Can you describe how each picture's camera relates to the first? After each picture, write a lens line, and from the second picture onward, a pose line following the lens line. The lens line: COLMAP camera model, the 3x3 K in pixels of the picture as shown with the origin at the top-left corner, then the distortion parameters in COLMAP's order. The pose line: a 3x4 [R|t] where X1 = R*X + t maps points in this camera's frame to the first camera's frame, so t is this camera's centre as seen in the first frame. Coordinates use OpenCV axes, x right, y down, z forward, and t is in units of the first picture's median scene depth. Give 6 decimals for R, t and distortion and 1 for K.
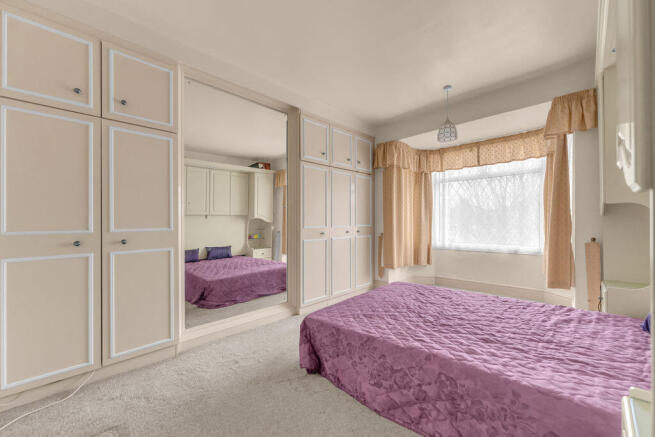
lens RADIAL K [[260.9, 0, 326.2], [0, 260.9, 223.0], [0, 0, 1]] dist [0.001617, 0.000218]
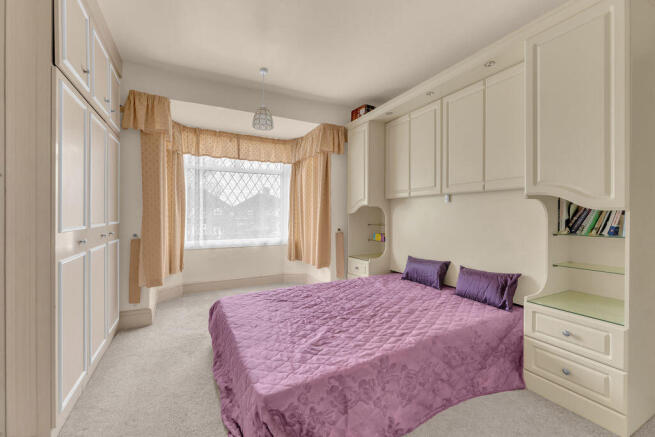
lens RADIAL K [[279.9, 0, 327.5], [0, 279.9, 218.5], [0, 0, 1]] dist [-0.000518, -0.000038]
pose [[0.305793, -0.005406, 0.952083, -0.403804], [-0.002153, 0.999977, 0.006369, -0.008015], [-0.952096, -0.003998, 0.305775, 0.488543]]
